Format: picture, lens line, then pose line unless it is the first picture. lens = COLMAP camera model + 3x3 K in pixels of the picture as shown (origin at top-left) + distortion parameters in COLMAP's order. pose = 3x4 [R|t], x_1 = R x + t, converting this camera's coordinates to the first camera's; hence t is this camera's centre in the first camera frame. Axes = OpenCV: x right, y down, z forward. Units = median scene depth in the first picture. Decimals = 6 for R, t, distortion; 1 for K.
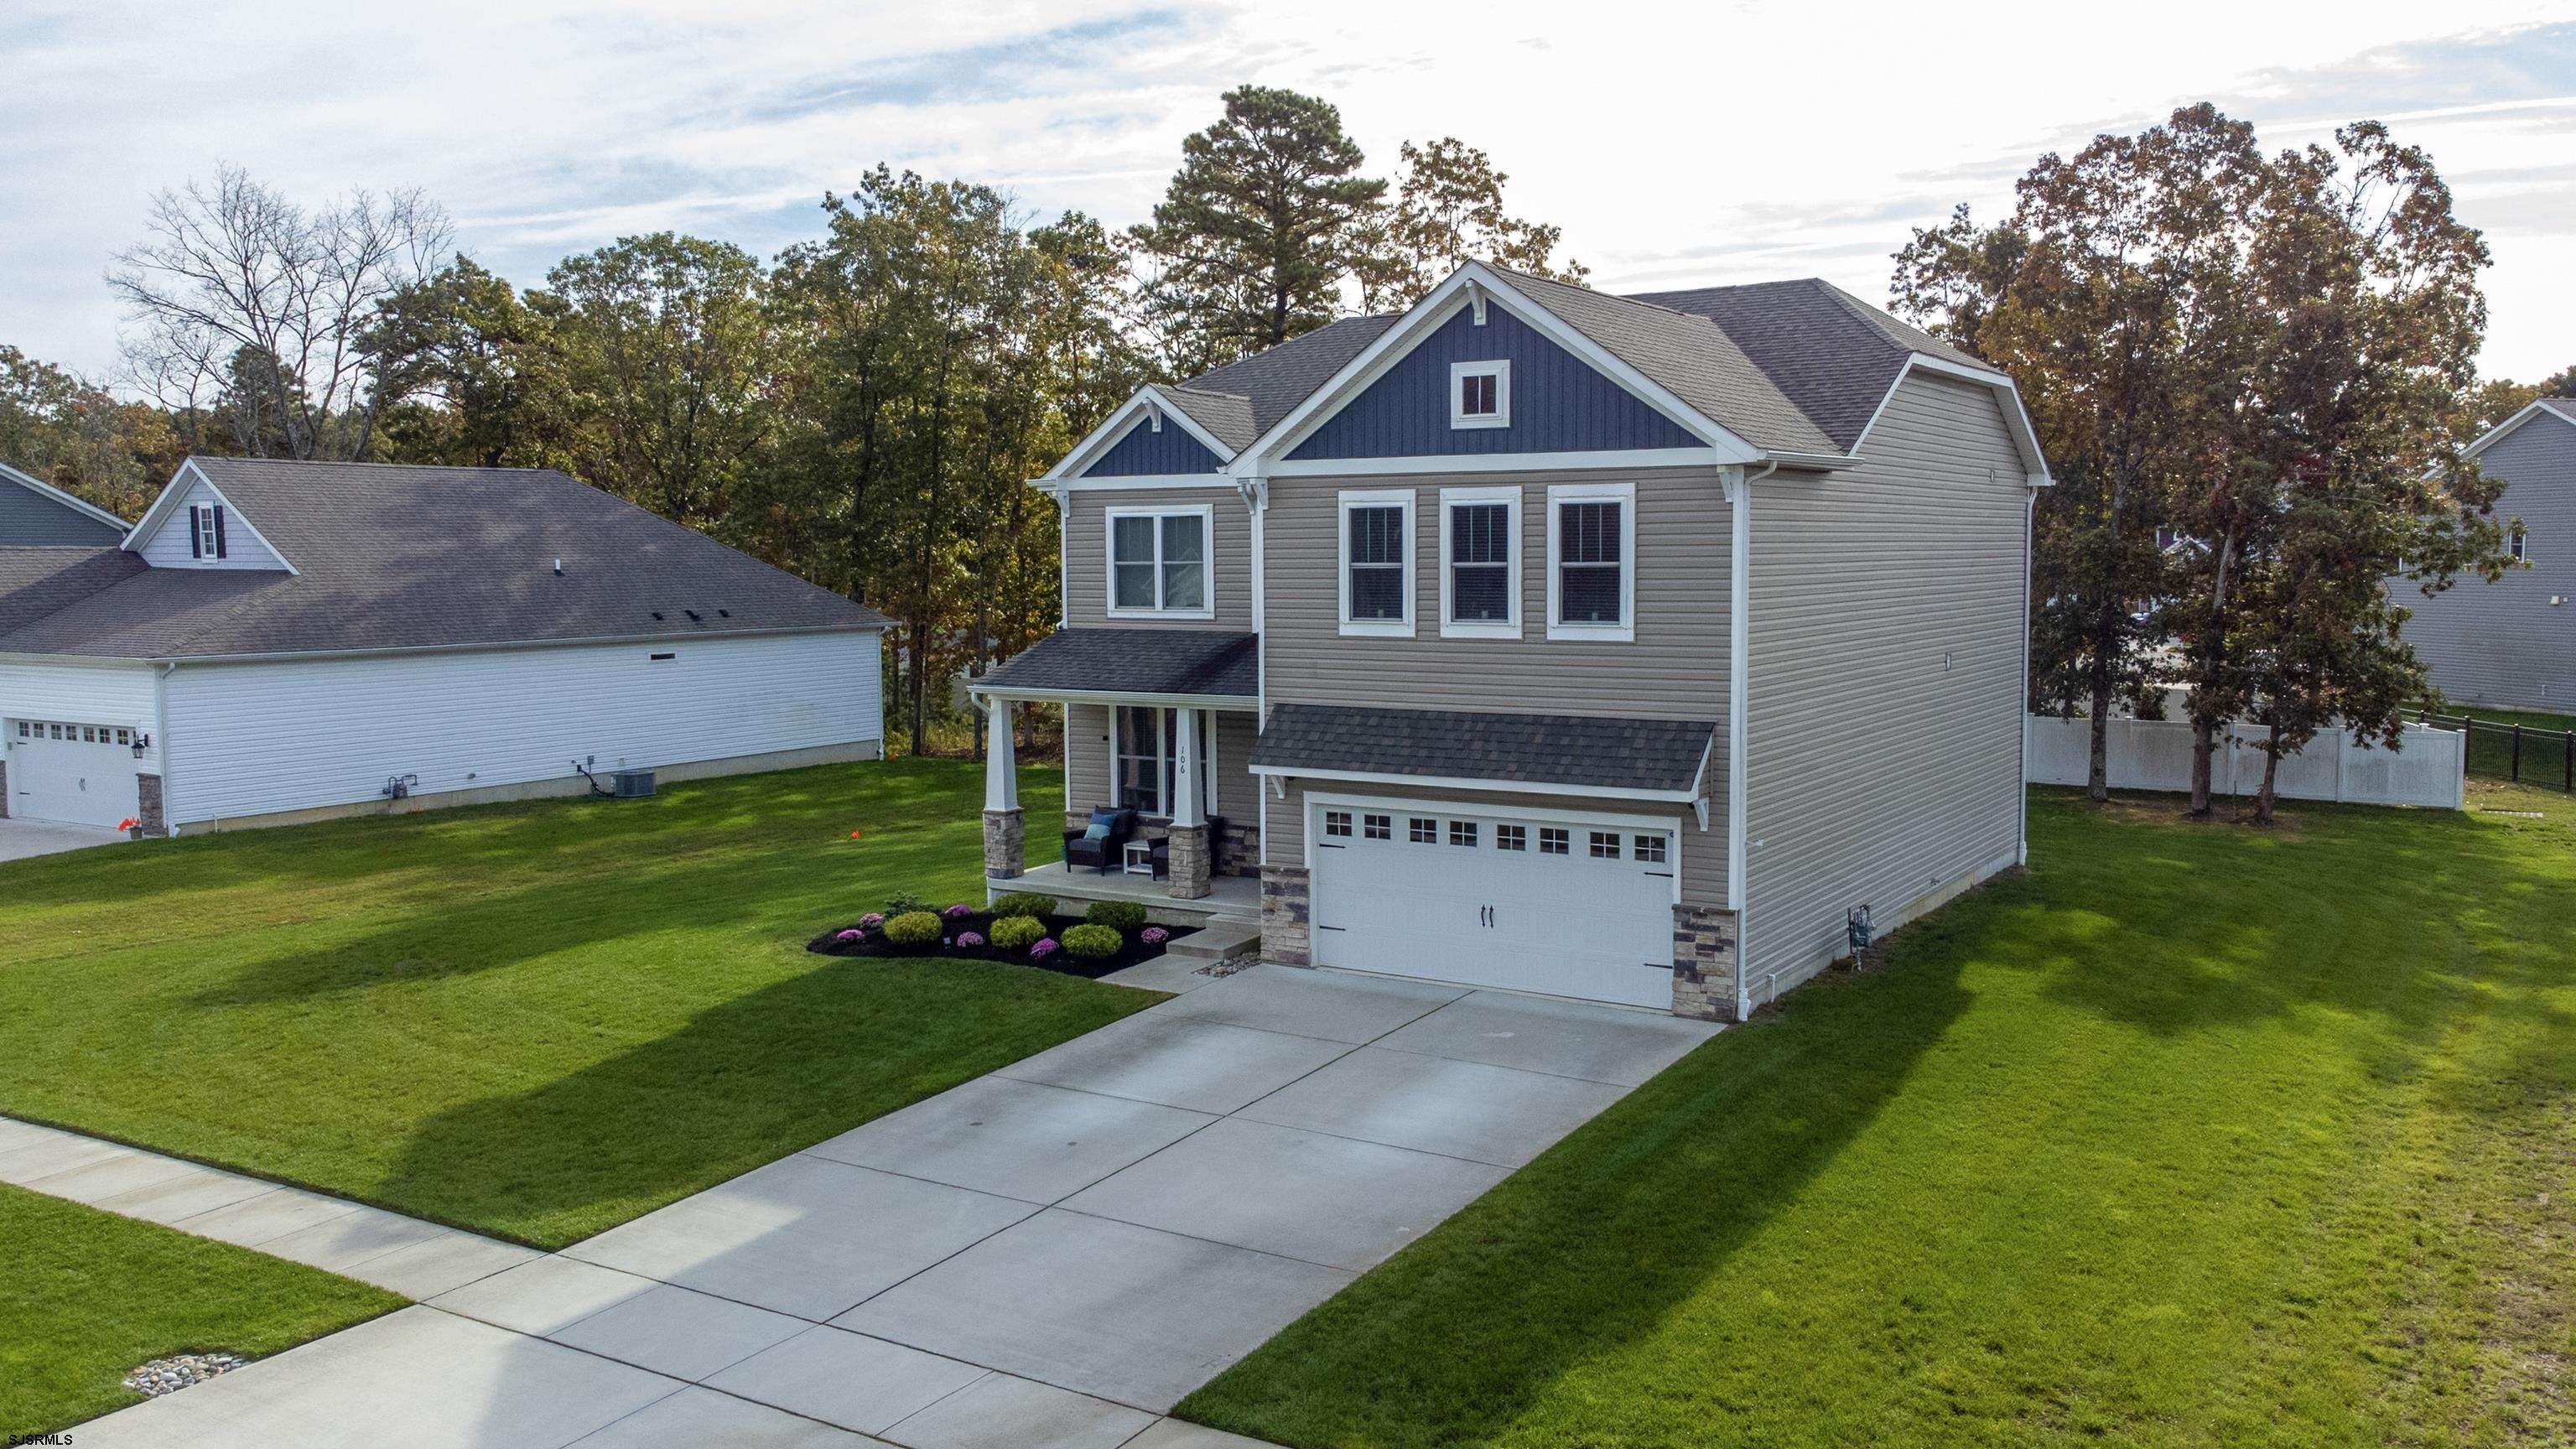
lens RADIAL K [[2000.0, 0, 1281.6], [0, 2000.0, 717.6], [0, 0, 1]] dist [0.033189, 0.036353]
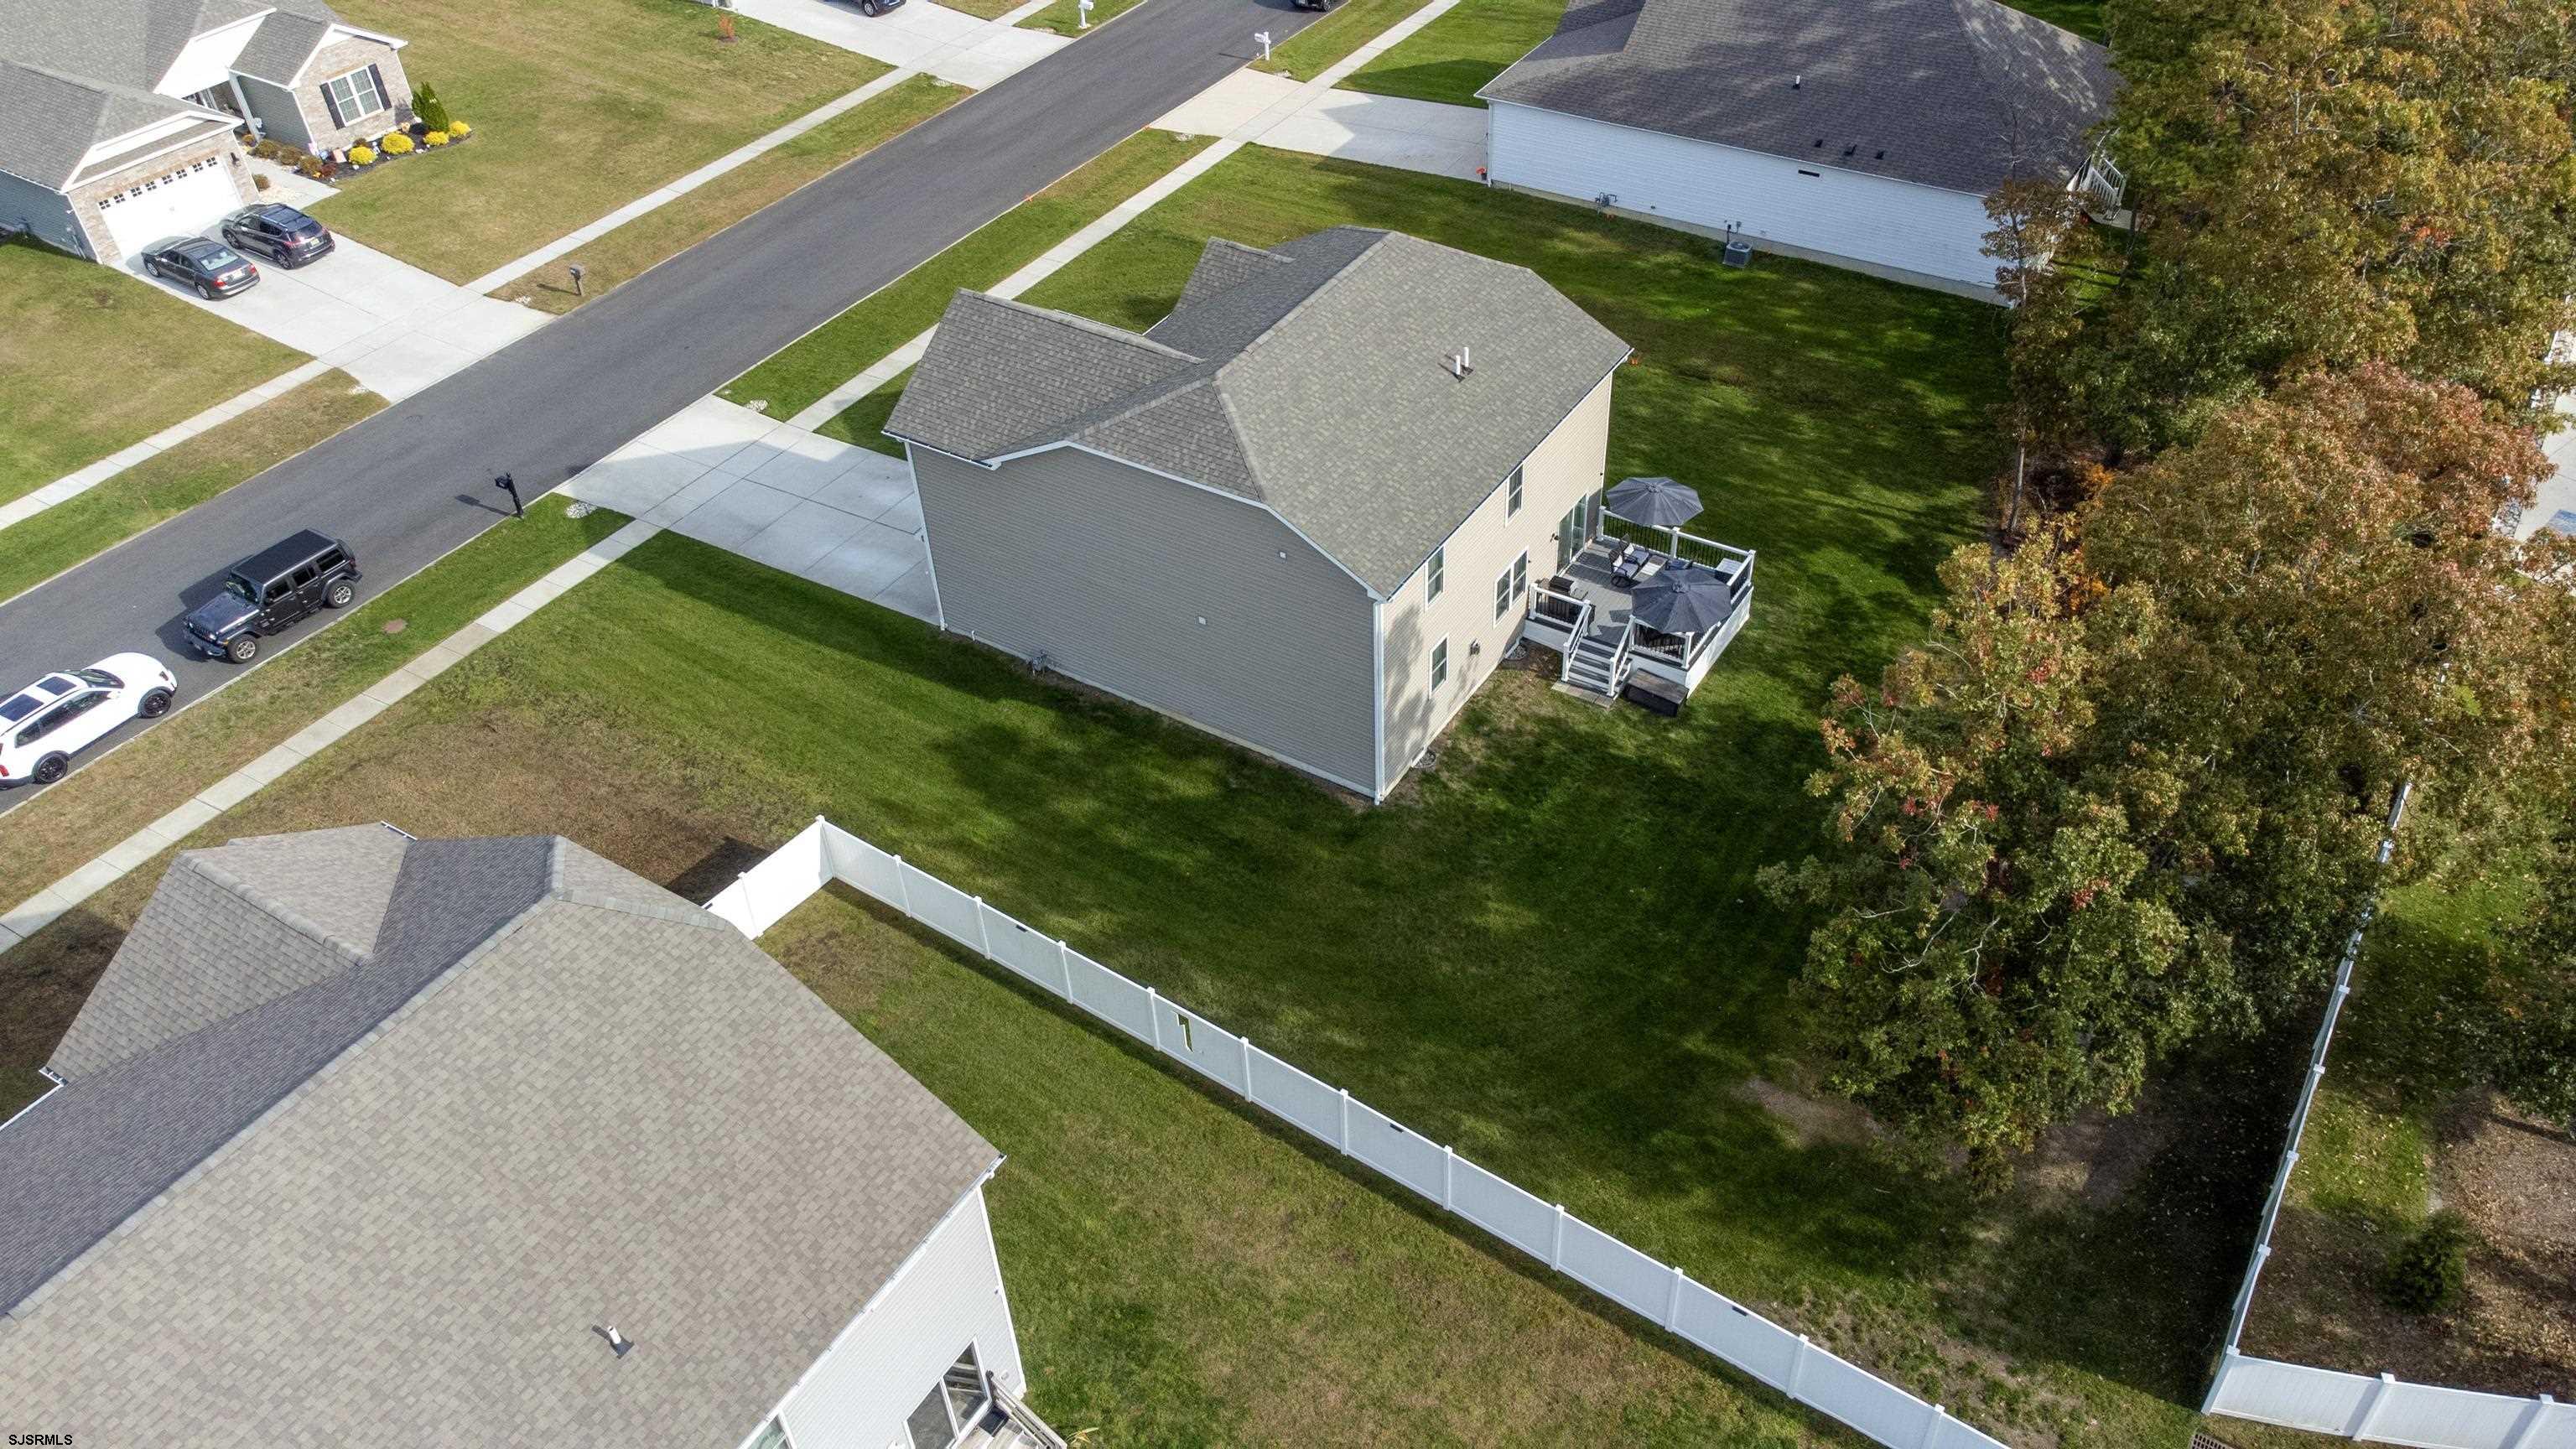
lens RADIAL K [[1914.3, 0, 1280.0], [0, 1914.3, 712.6], [0, 0, 1]] dist [0.032105, 0.039644]
pose [[-0.001765, 0.646920, -0.762556, 1.962239], [-0.043638, 0.761781, 0.646364, -1.225546], [0.999046, 0.034417, 0.026886, 1.285355]]
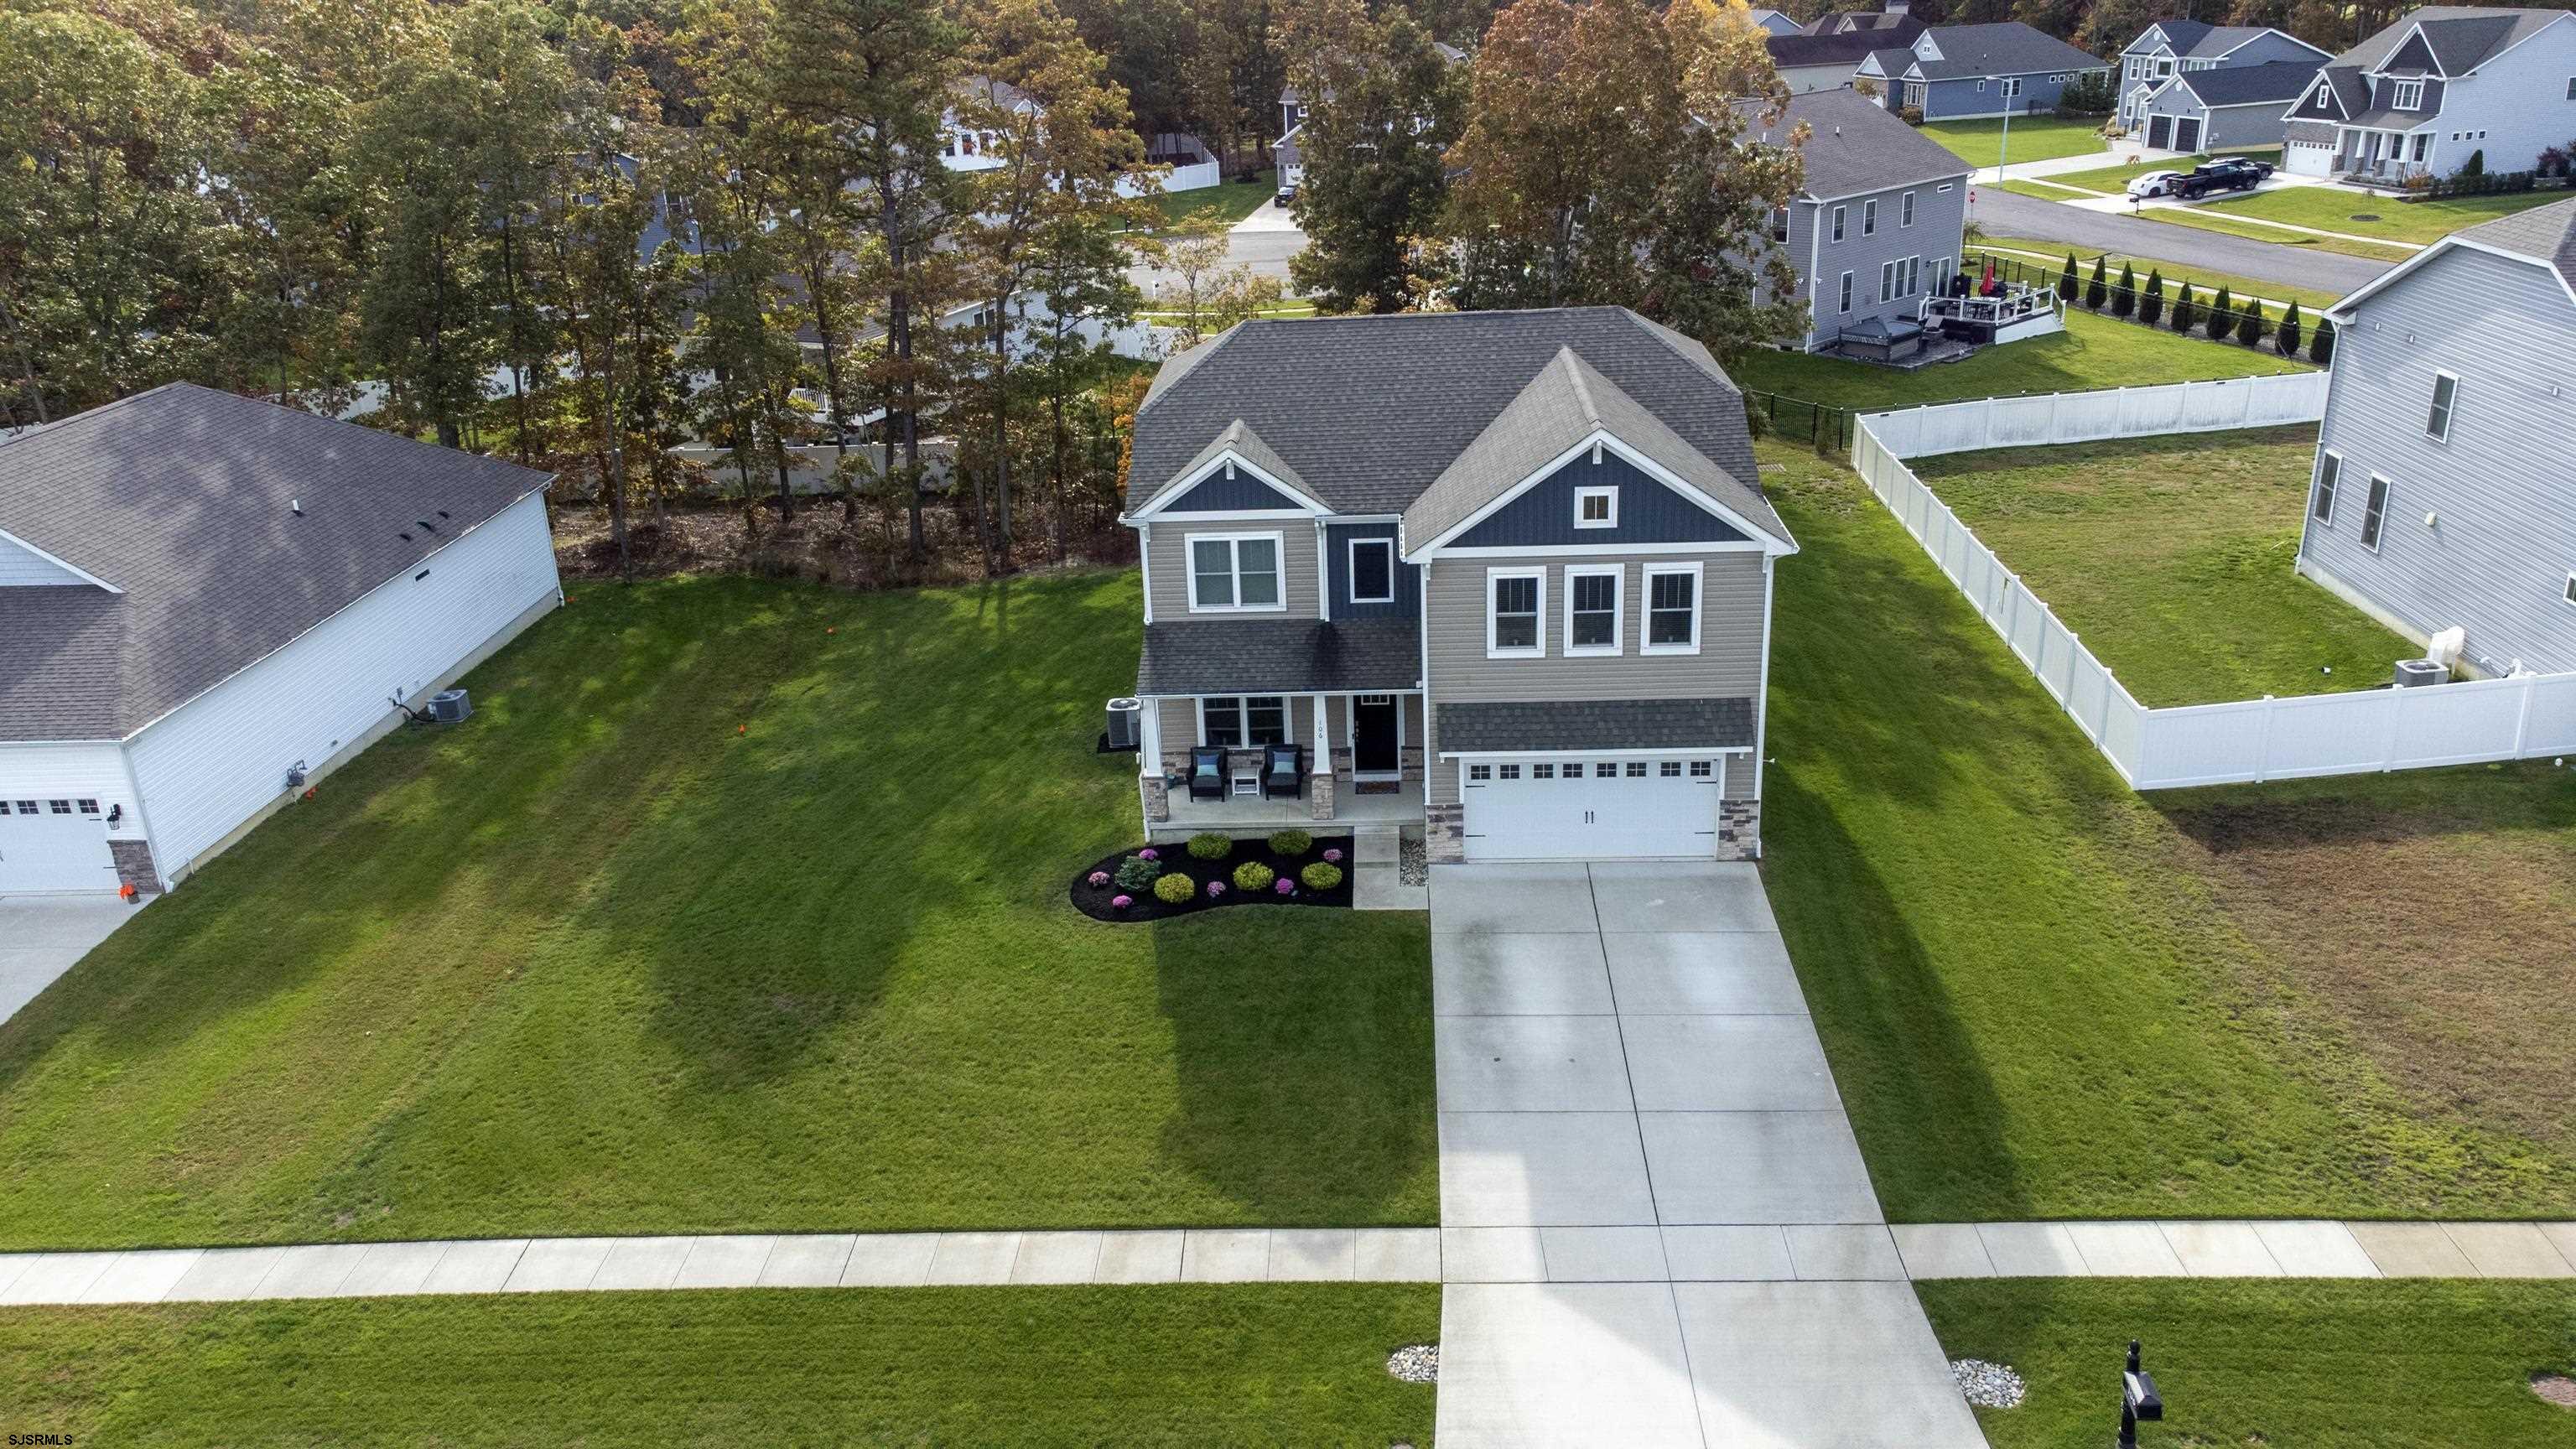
lens RADIAL K [[1914.3, 0, 1279.9], [0, 1914.3, 713.8], [0, 0, 1]] dist [0.032105, 0.039644]
pose [[0.870676, -0.207041, 0.446160, -0.798764], [0.077801, 0.953643, 0.290711, -0.455432], [-0.485666, -0.218404, 0.846421, -0.160924]]
